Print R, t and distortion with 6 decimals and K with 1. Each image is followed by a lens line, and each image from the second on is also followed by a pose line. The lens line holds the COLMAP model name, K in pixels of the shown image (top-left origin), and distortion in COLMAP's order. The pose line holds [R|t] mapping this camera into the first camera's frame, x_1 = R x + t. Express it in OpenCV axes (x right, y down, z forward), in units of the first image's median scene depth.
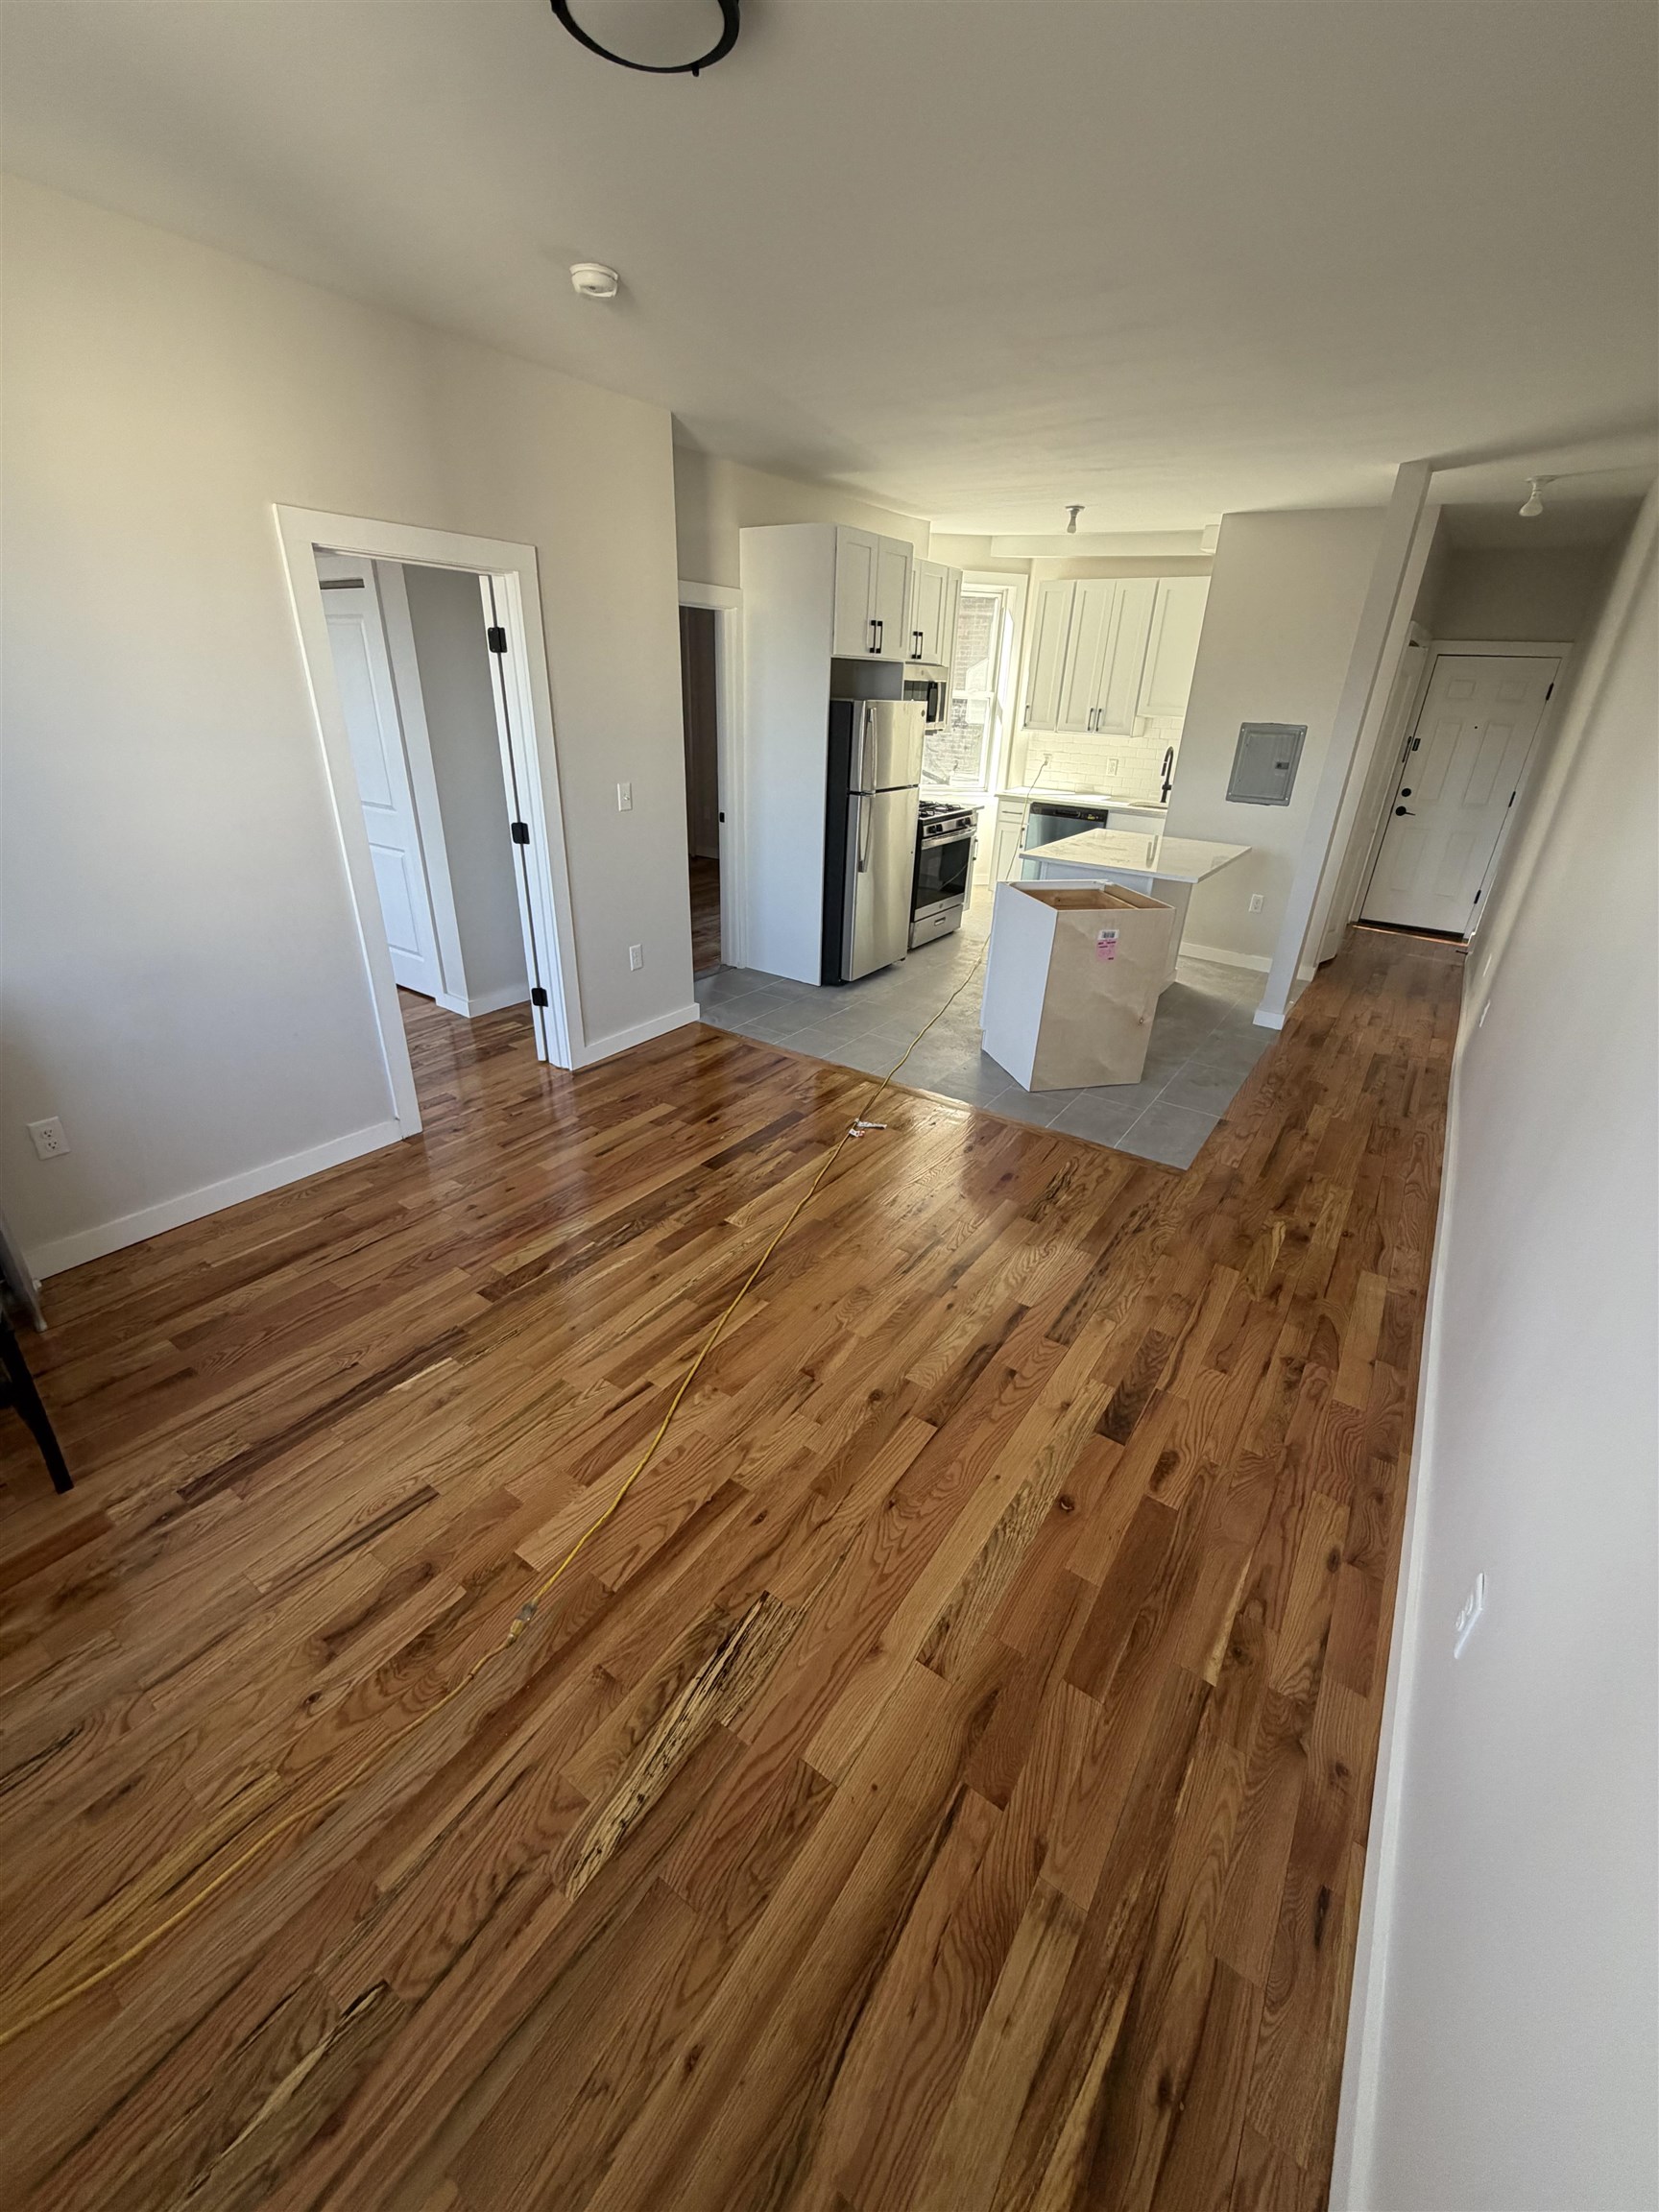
lens RADIAL K [[894.1, 0, 829.5], [0, 894.1, 1106.0], [0, 0, 1]] dist [-0.001244, -0.000049]
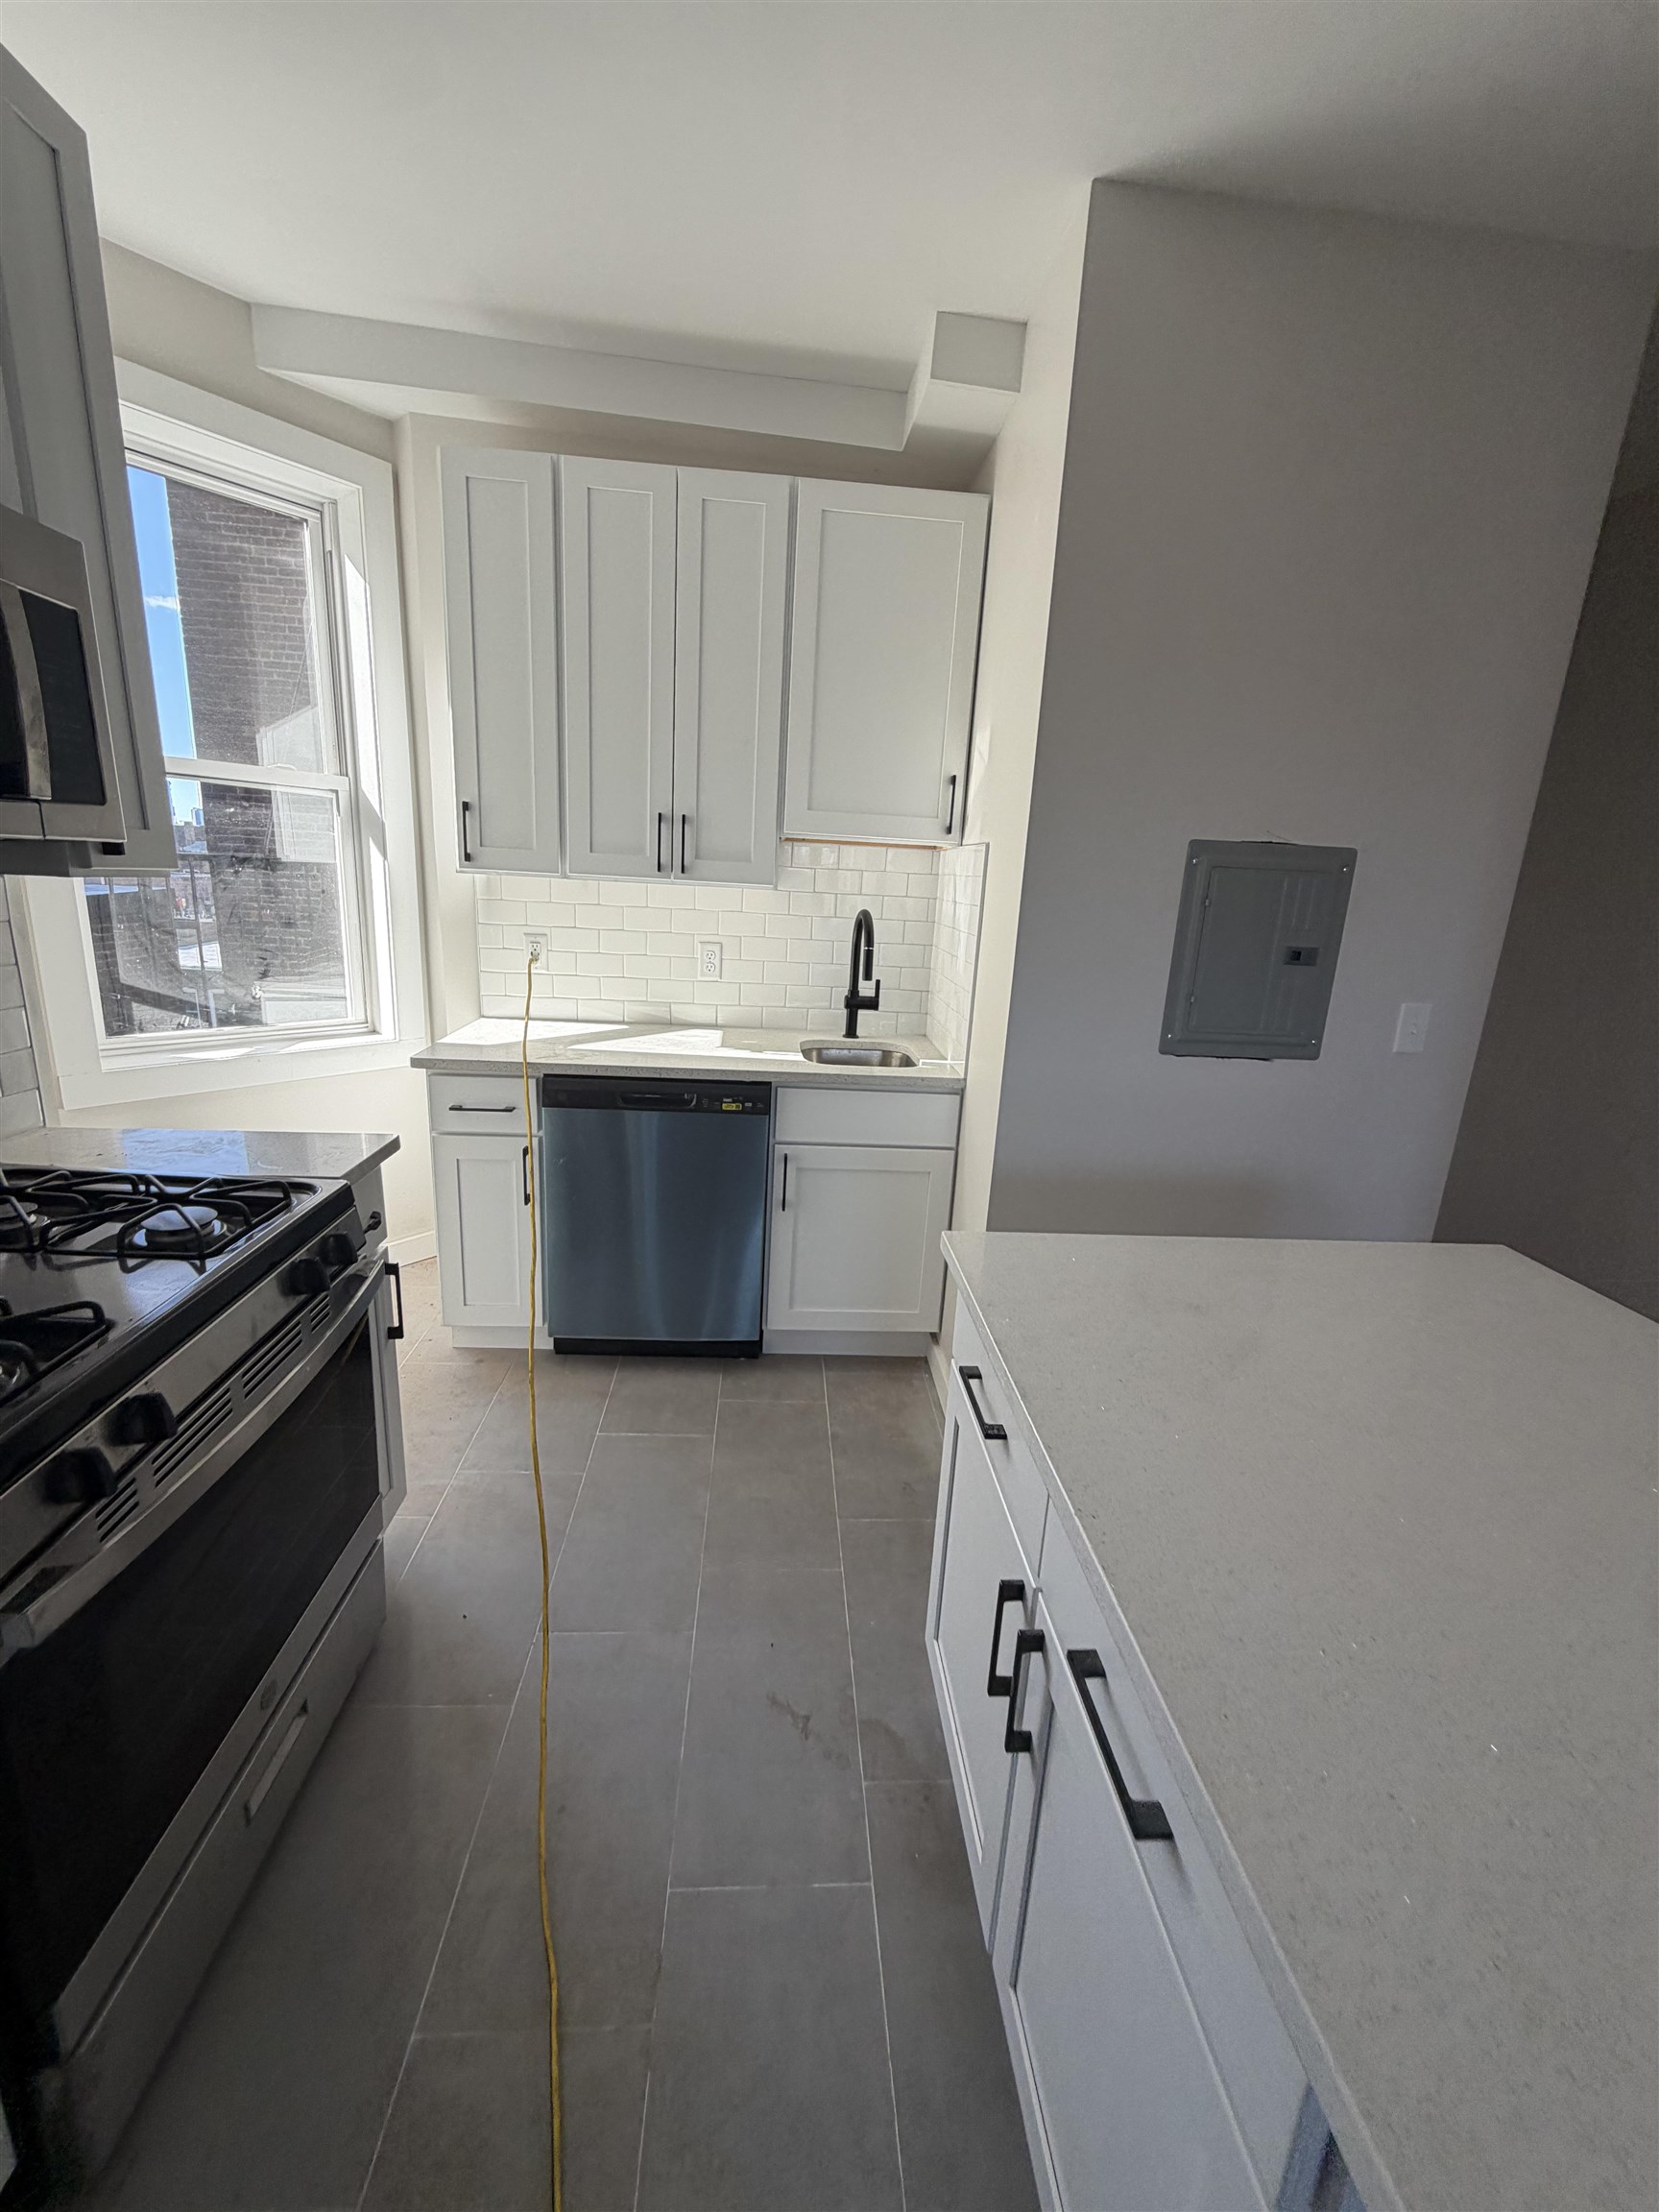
lens RADIAL K [[894.1, 0, 829.5], [0, 894.1, 1106.0], [0, 0, 1]] dist [-0.001244, -0.000049]
pose [[0.798109, -0.142724, 0.585365, 0.117056], [0.237478, 0.967407, -0.087913, -0.273457], [-0.553739, 0.209175, 0.805989, 0.674870]]
